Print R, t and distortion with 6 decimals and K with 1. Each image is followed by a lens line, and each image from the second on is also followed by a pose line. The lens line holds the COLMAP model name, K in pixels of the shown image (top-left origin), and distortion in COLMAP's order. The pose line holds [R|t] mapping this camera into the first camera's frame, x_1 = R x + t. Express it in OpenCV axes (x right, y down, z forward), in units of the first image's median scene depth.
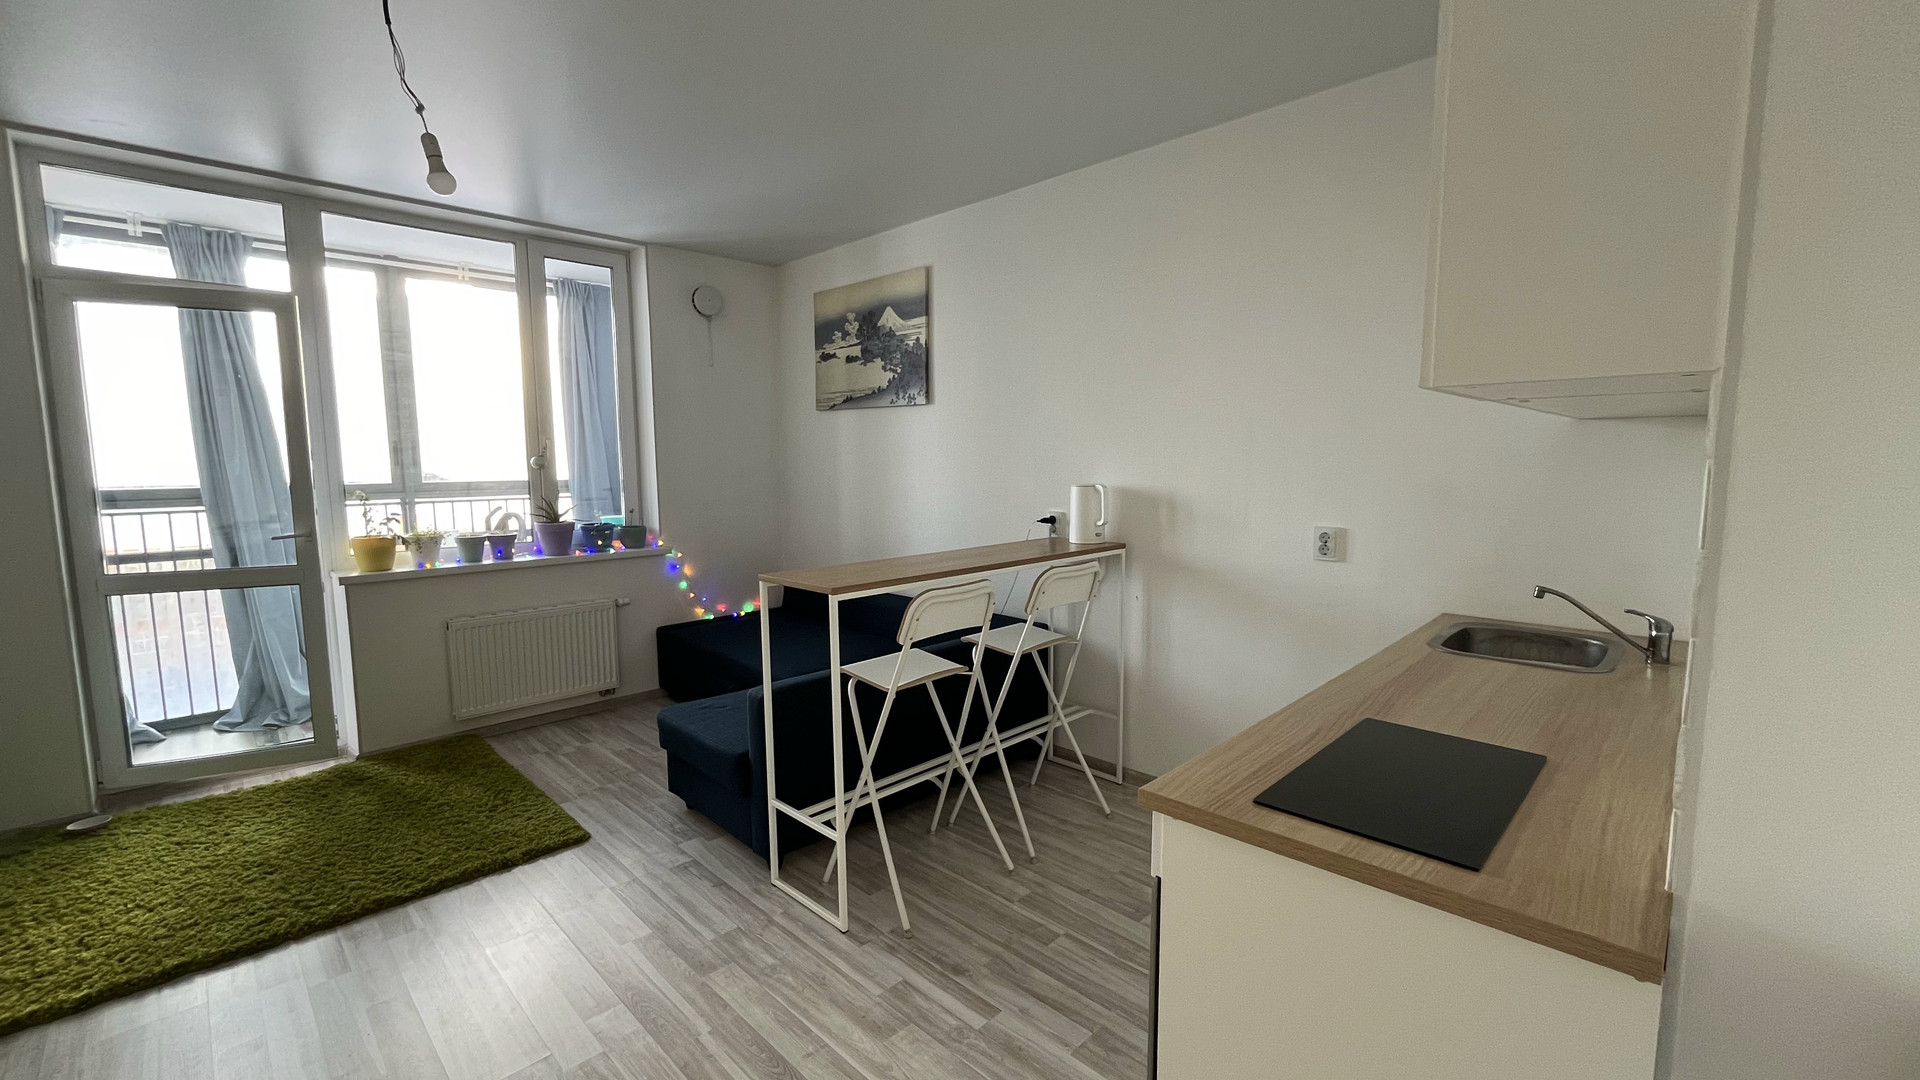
lens RADIAL K [[771.7, 0, 953.5], [0, 771.7, 540.7], [0, 0, 1]] dist [-0.002260, -0.001341]
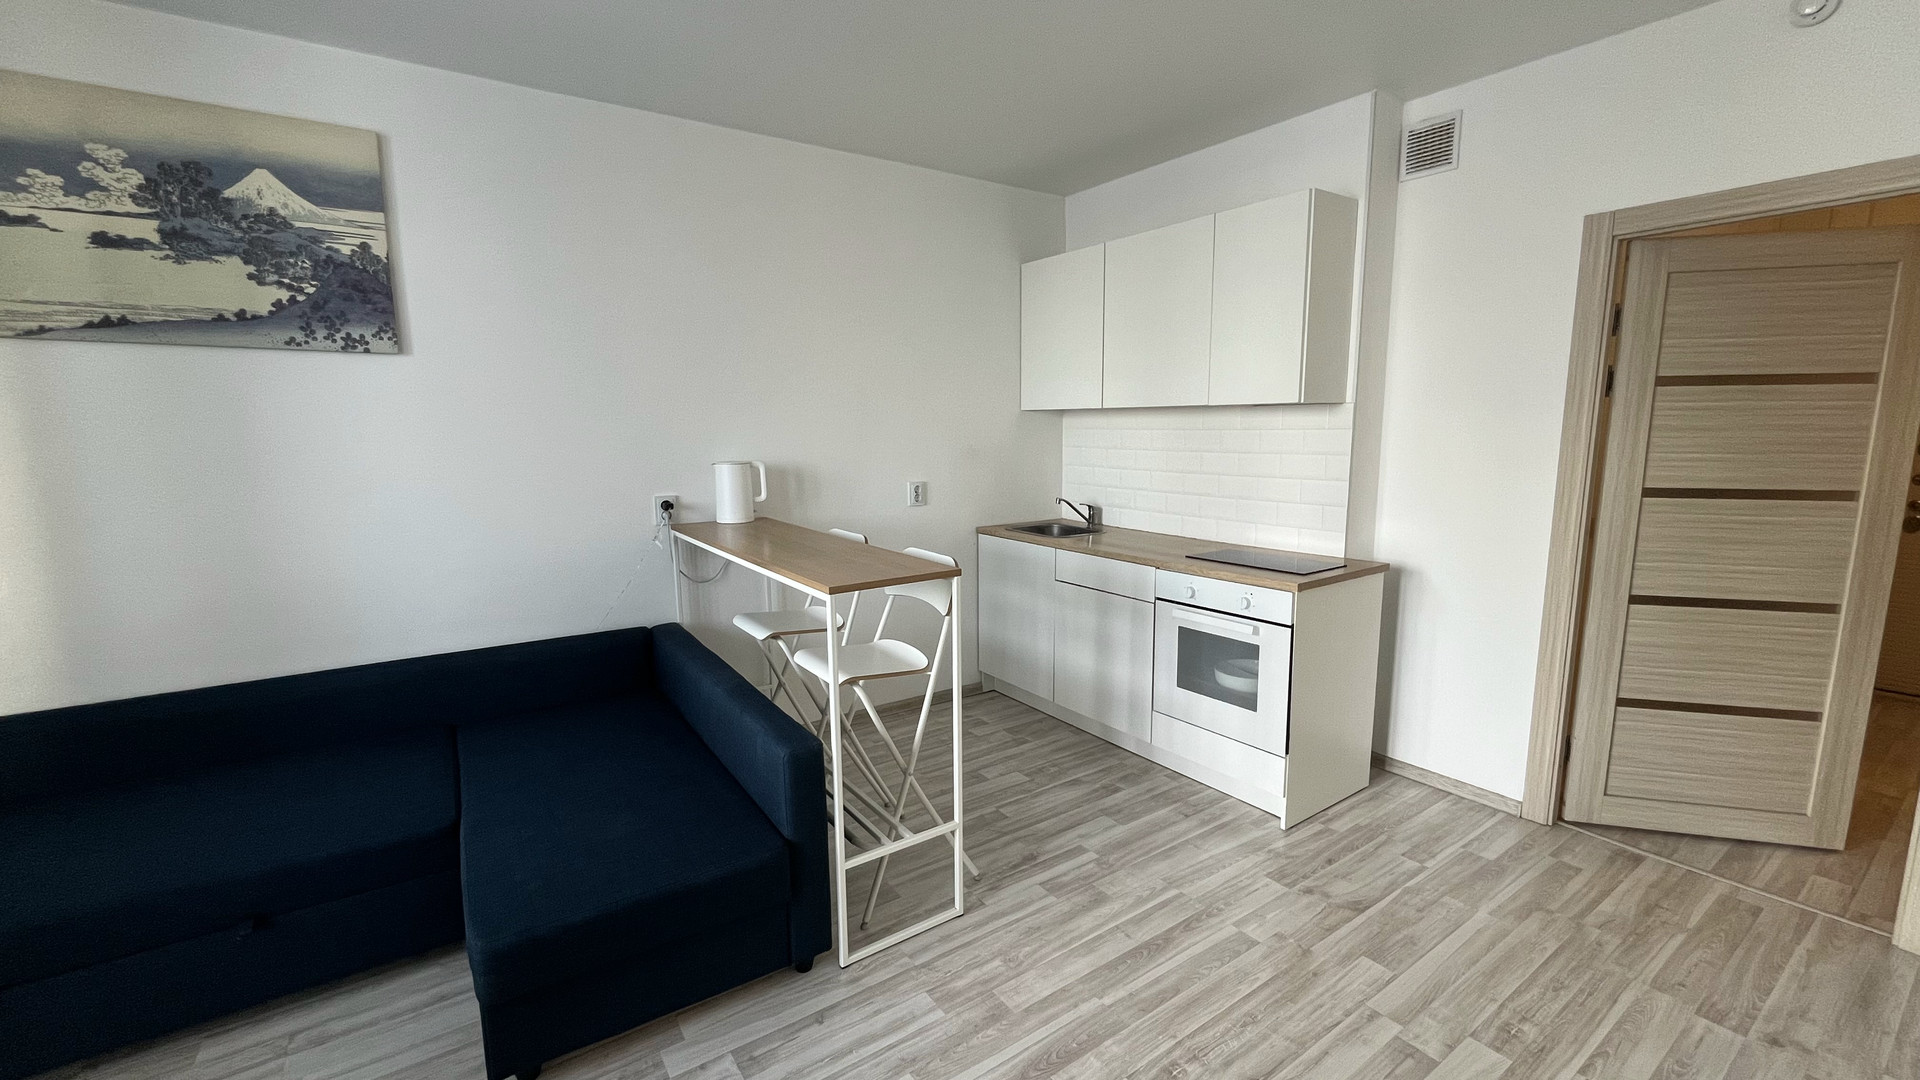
lens RADIAL K [[771.7, 0, 964.2], [0, 771.7, 542.5], [0, 0, 1]] dist [-0.002260, -0.001341]
pose [[0.186117, -0.138226, 0.972756, -0.690118], [0.119708, 0.985869, 0.117186, -0.049440], [-0.975208, 0.094636, 0.200034, 0.505682]]
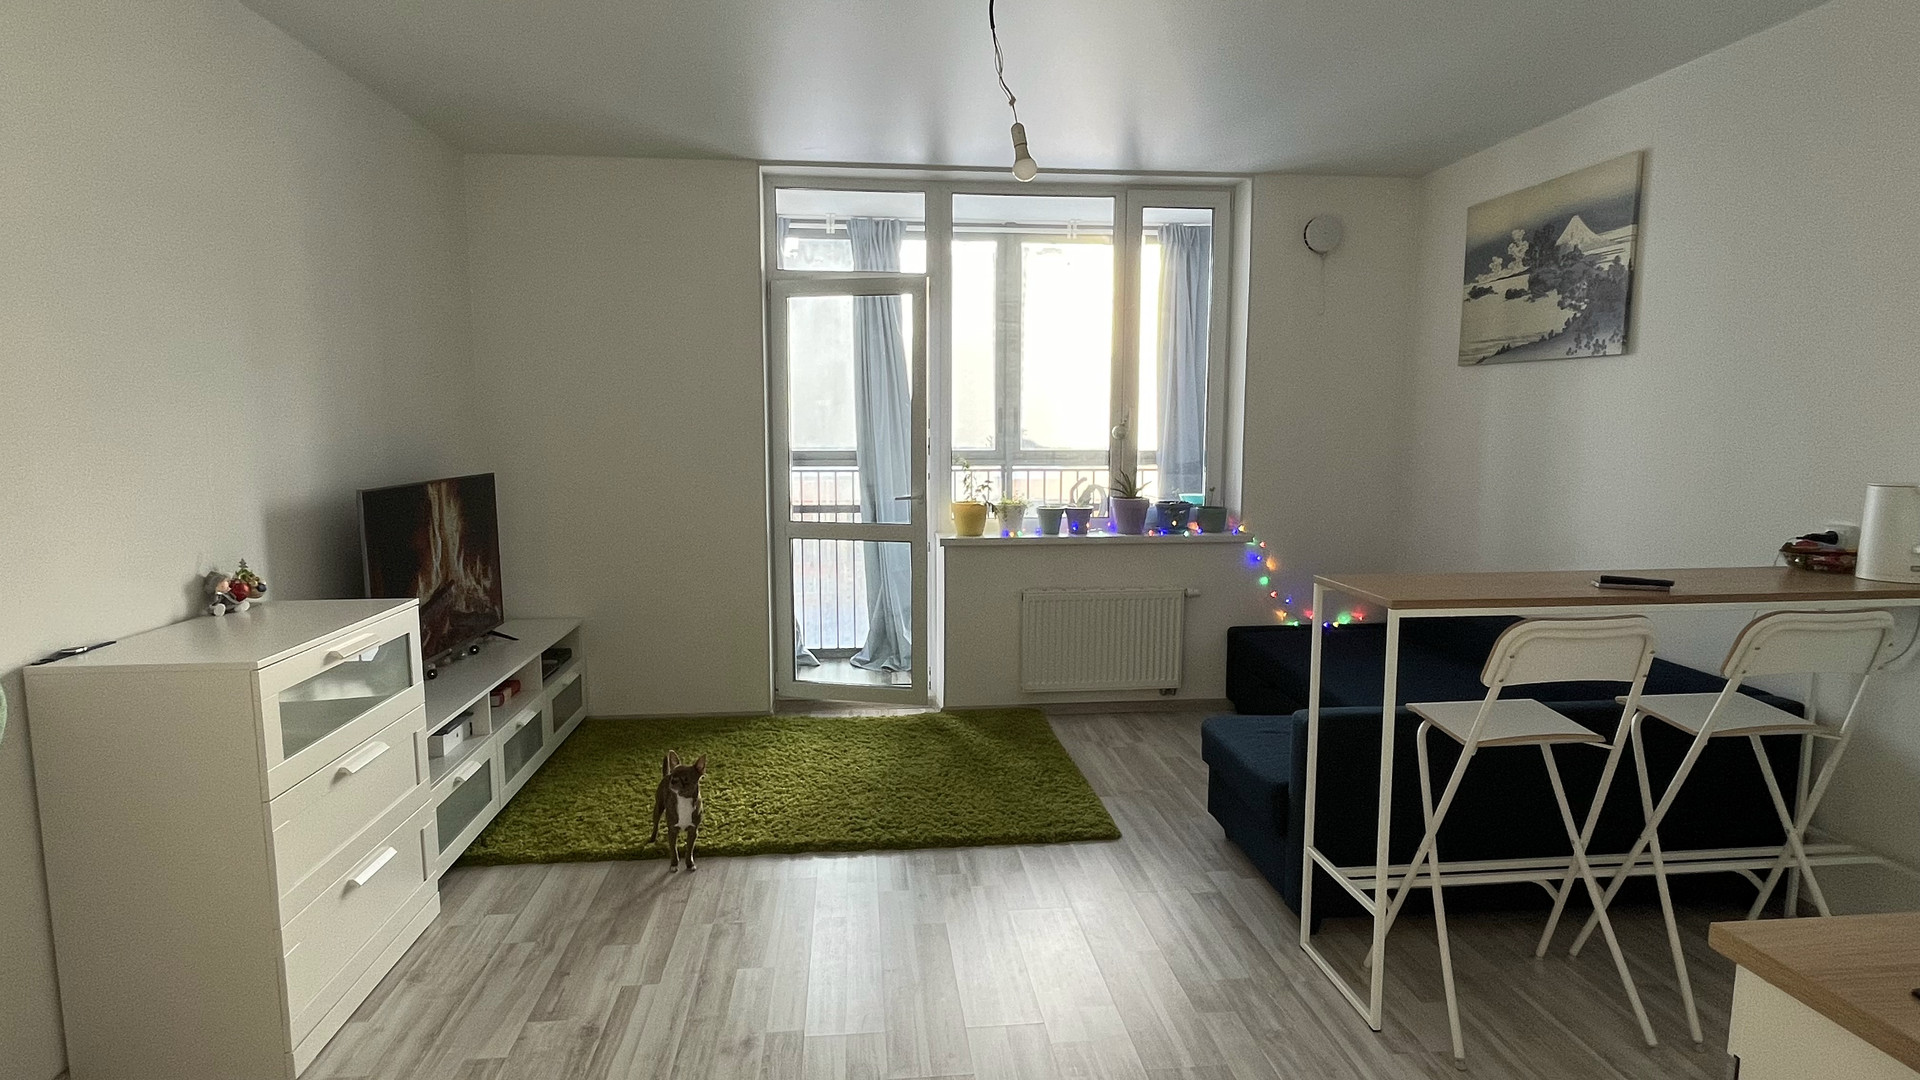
lens RADIAL K [[994.4, 0, 963.2], [0, 994.4, 539.7], [0, 0, 1]] dist [-0.002890, -0.001520]
pose [[0.776612, 0.081255, -0.624717, 0.085941], [-0.073887, 0.996551, 0.037767, -0.004827], [0.625631, 0.016828, 0.779938, -0.052732]]
